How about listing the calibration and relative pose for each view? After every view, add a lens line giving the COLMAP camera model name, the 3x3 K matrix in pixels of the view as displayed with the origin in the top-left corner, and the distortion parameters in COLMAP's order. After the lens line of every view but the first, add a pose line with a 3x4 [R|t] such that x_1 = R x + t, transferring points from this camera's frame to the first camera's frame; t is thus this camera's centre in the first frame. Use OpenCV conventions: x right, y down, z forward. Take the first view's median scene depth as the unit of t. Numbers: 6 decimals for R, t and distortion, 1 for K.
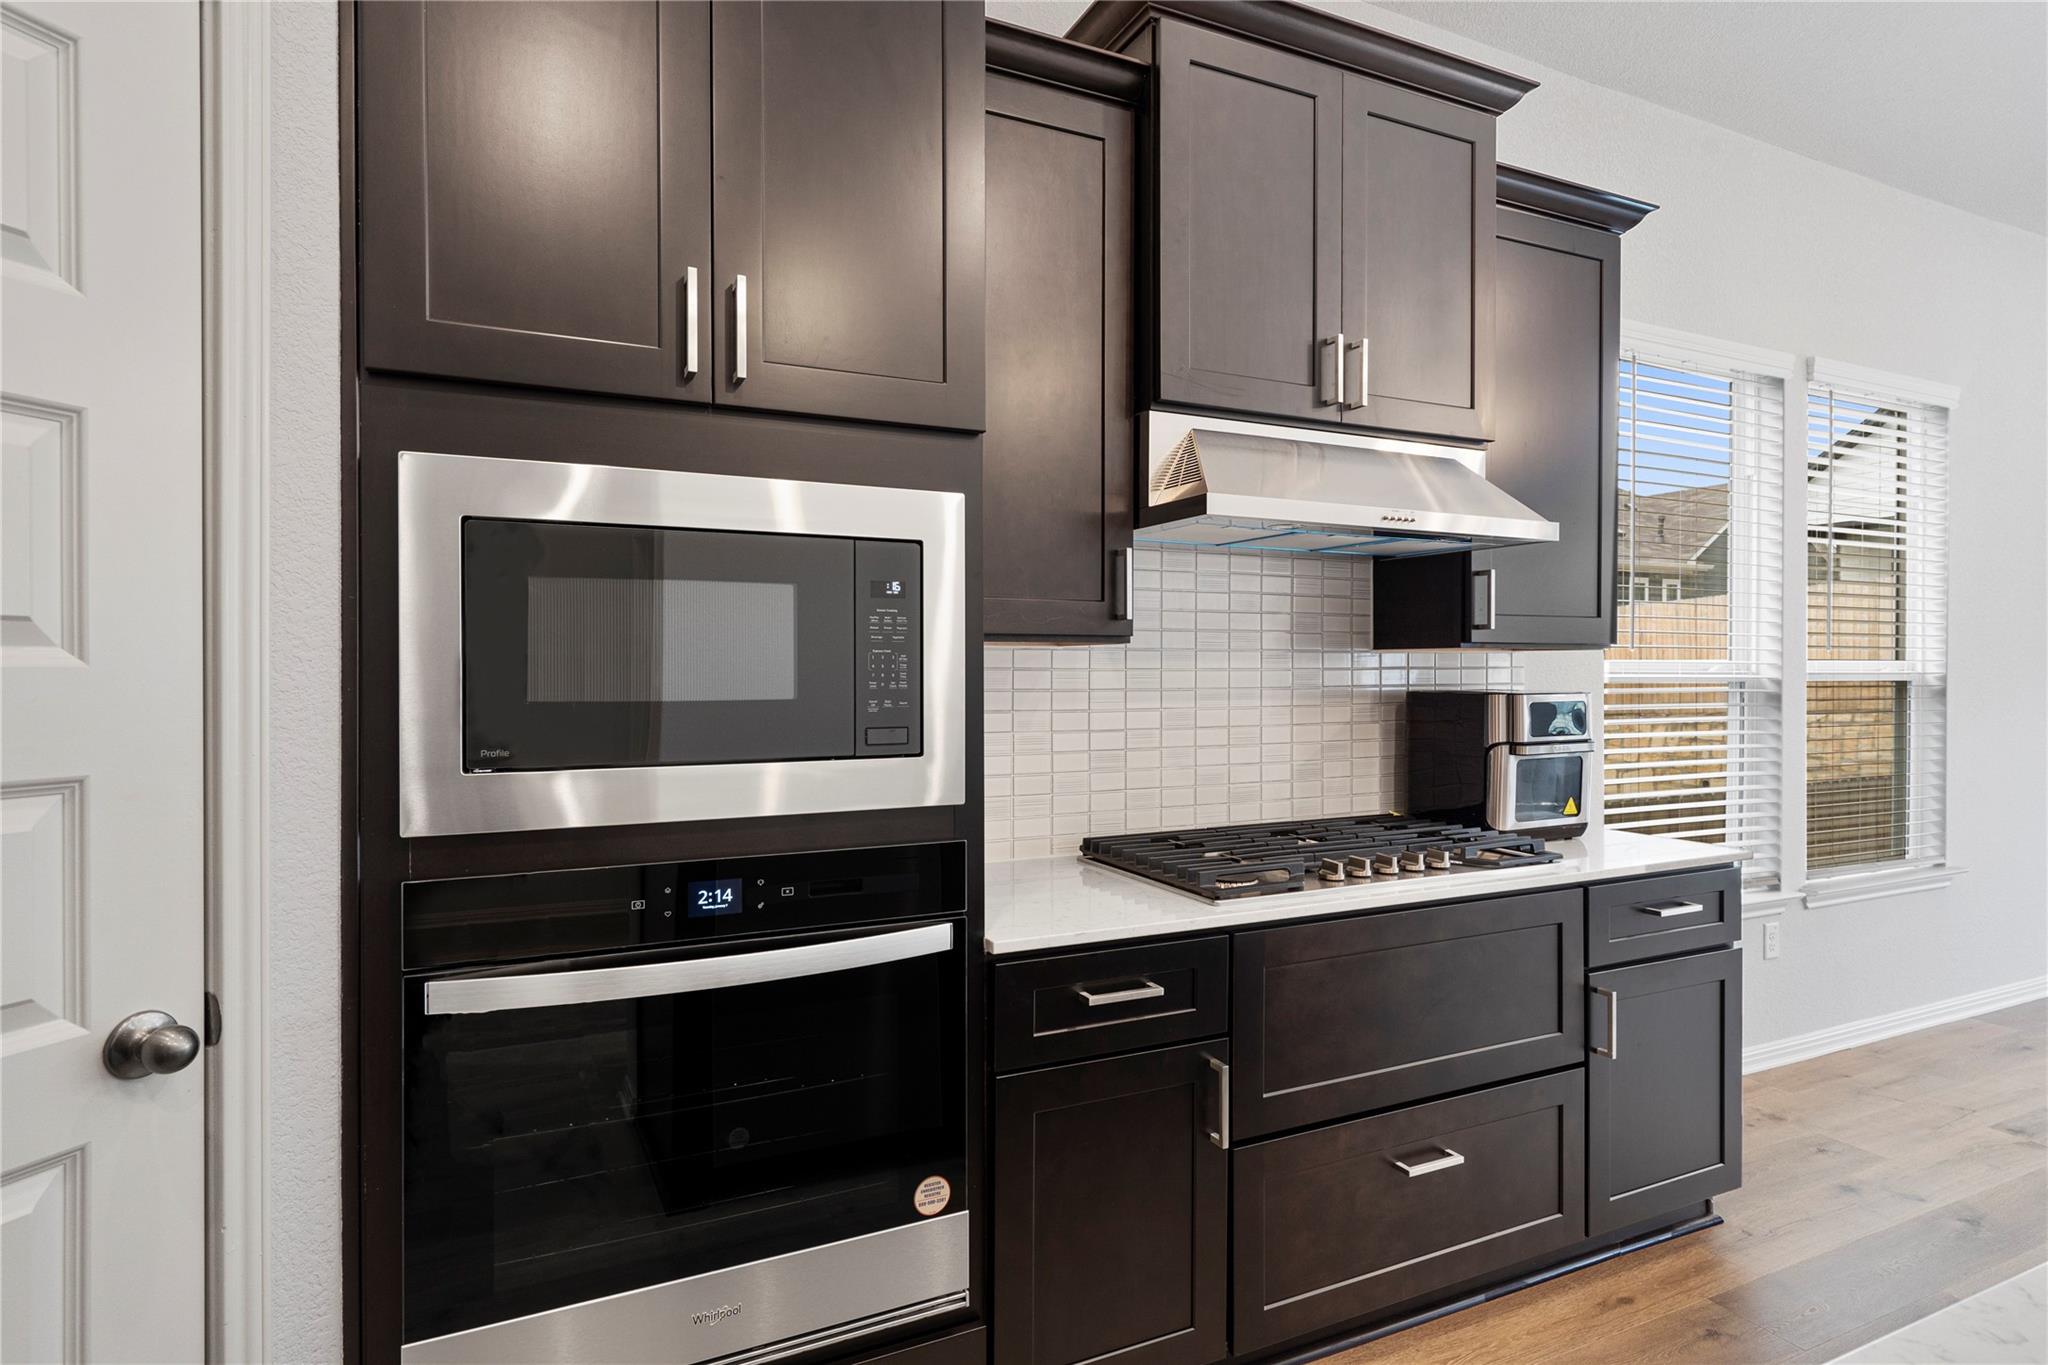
lens RADIAL K [[1048.5, 0, 1036.8], [0, 1048.5, 681.9], [0, 0, 1]] dist [0.003212, 0.000786]
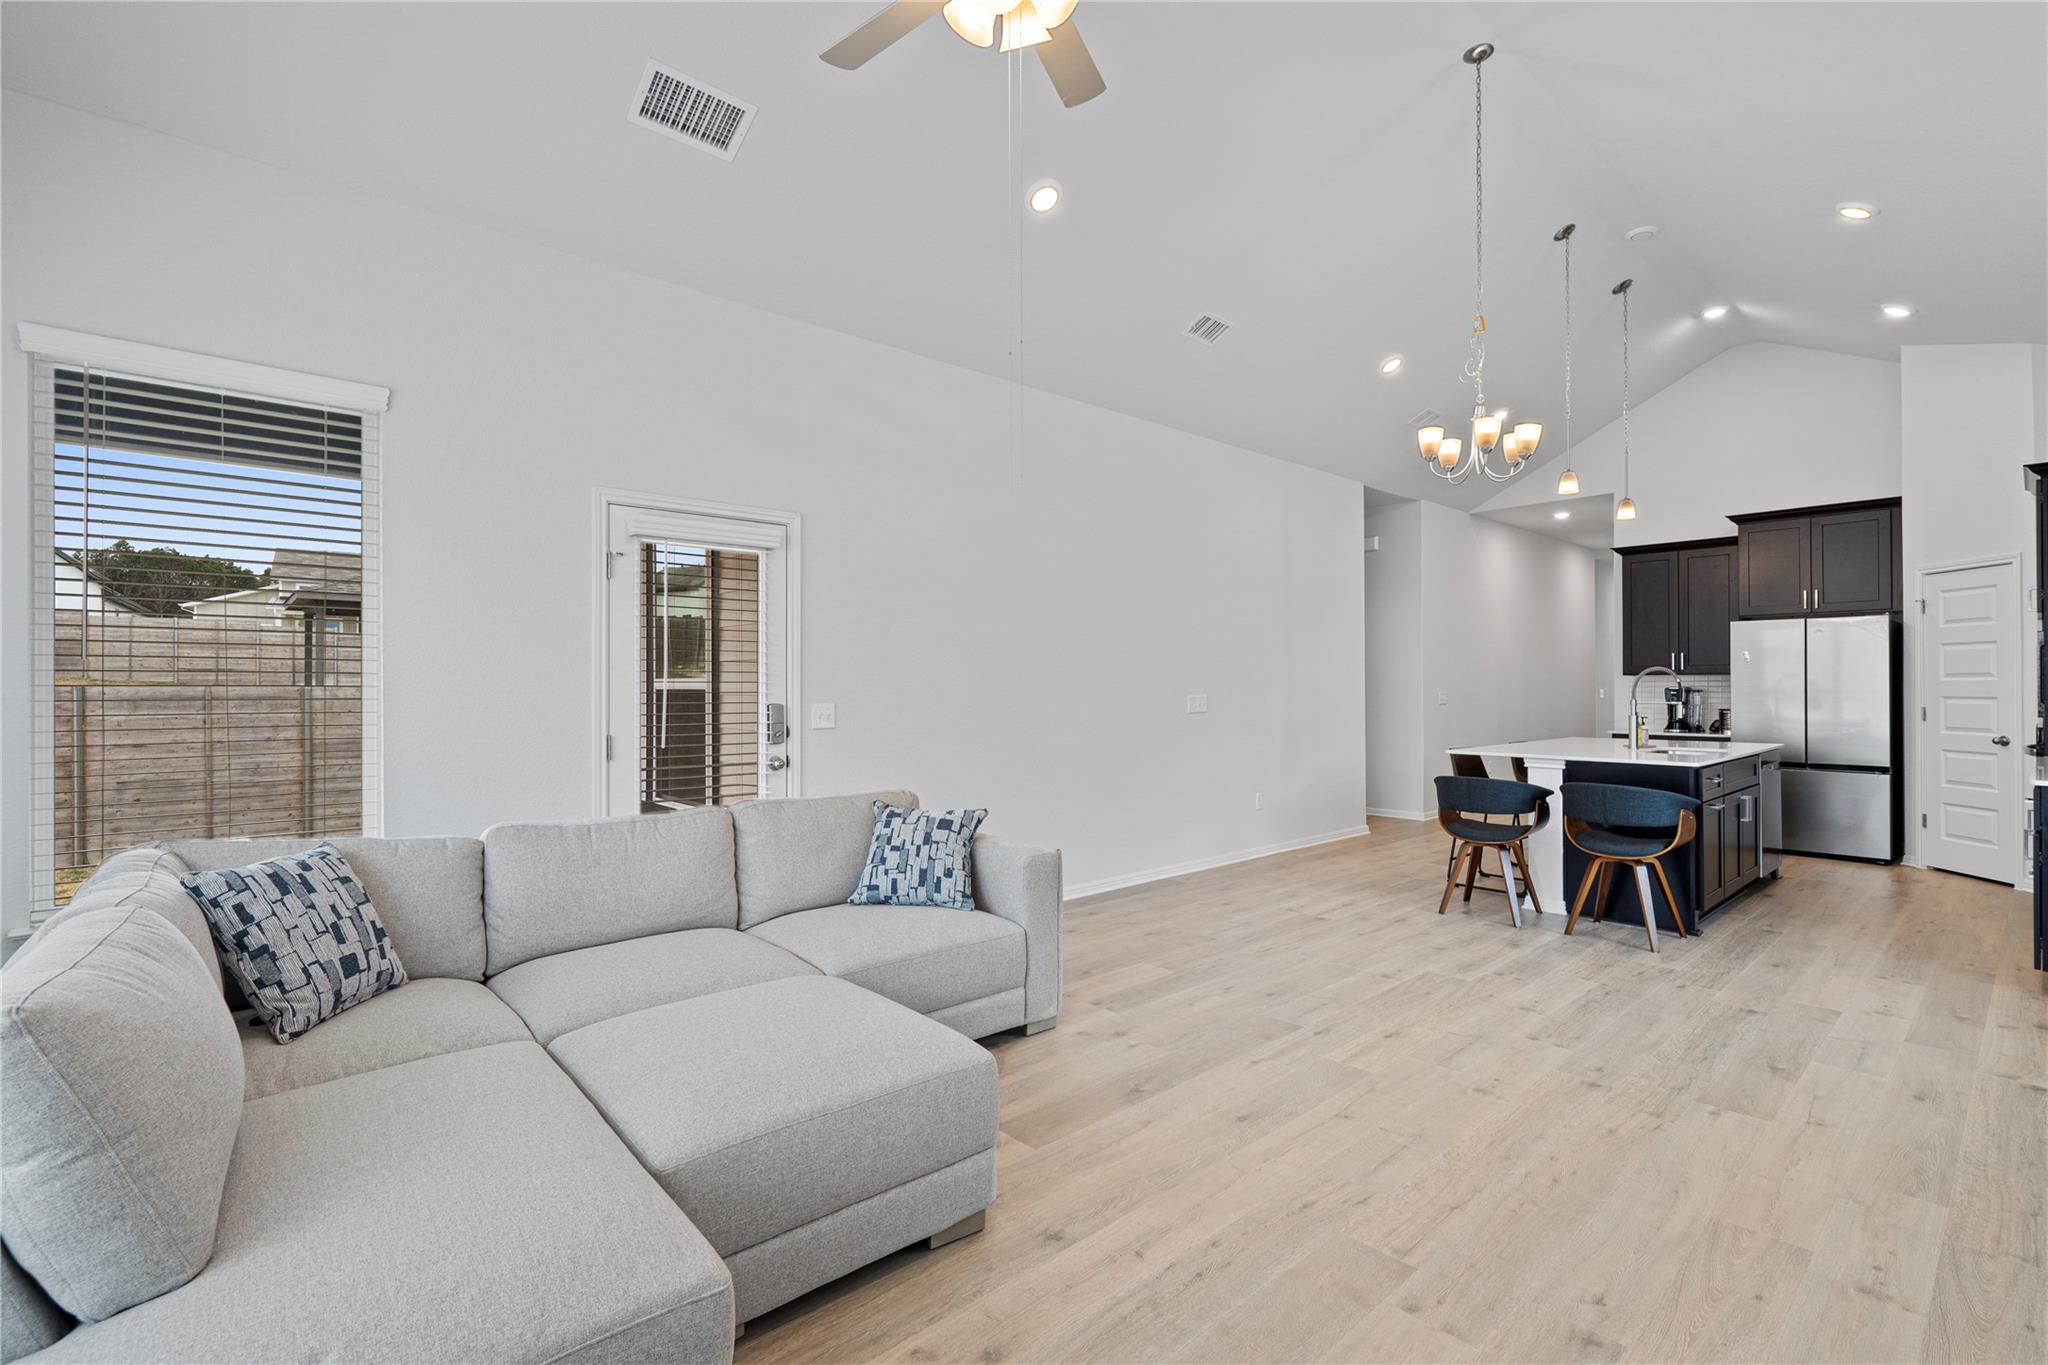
lens RADIAL K [[928.3, 0, 1013.9], [0, 928.3, 682.7], [0, 0, 1]] dist [-0.004637, 0.001009]
pose [[-0.960137, 0.003198, -0.279511, 2.638540], [0.001923, 0.999986, 0.004836, -0.014298], [0.279522, 0.004105, -0.960130, 1.920826]]
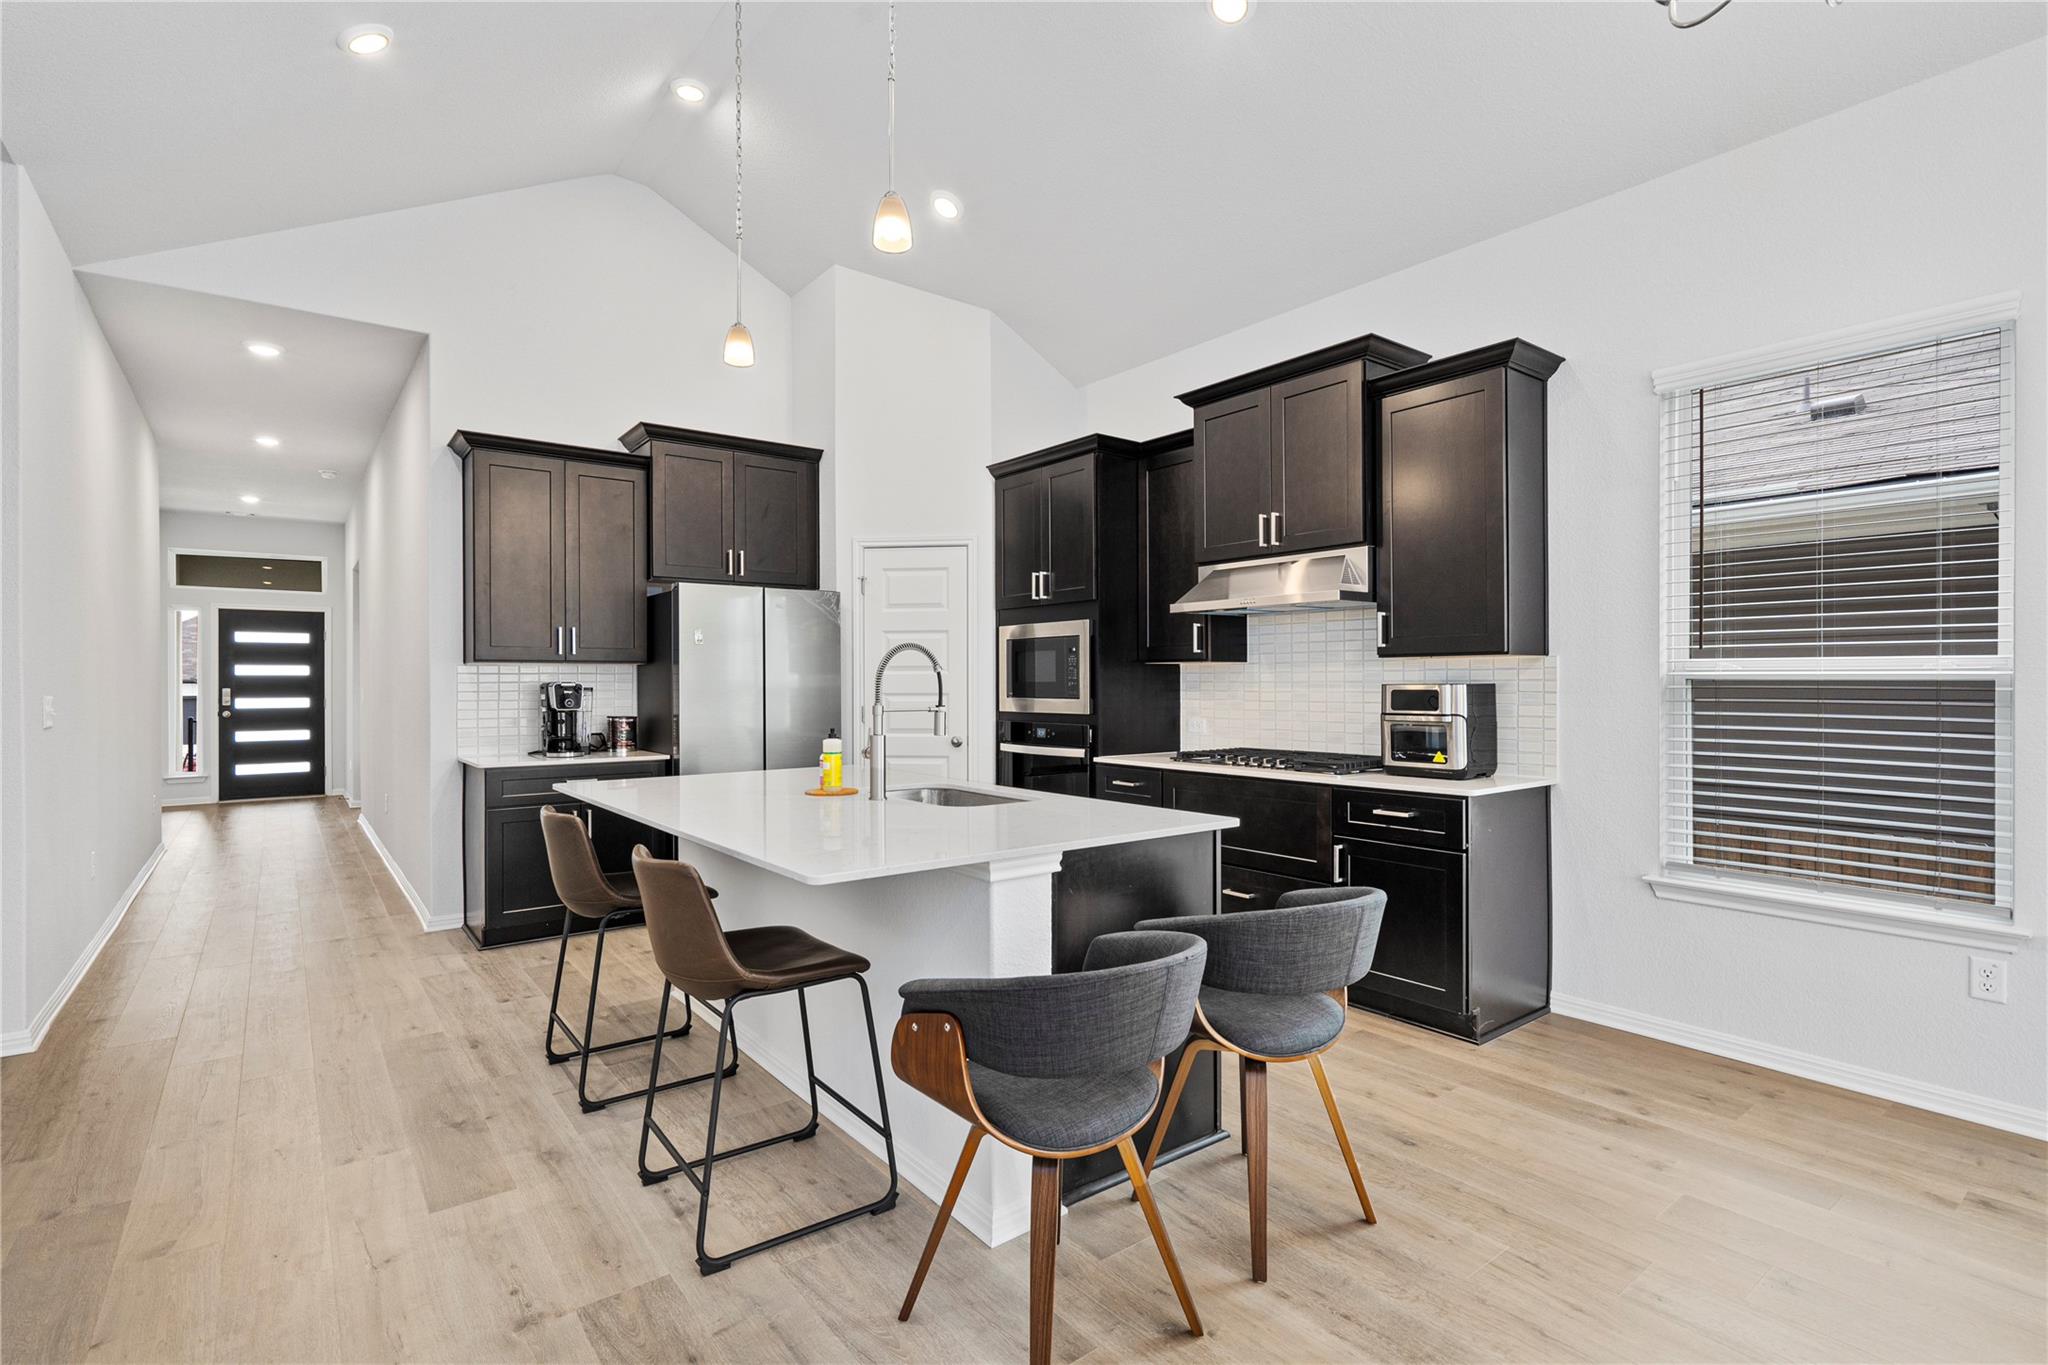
lens RADIAL K [[963.7, 0, 1013.5], [0, 963.7, 684.9], [0, 0, 1]] dist [-0.002784, 0.004037]
pose [[0.218513, 0.003384, -0.975828, 1.777977], [-0.006963, 0.999974, 0.001908, 0.012733], [0.975809, 0.006378, 0.218531, 0.067947]]
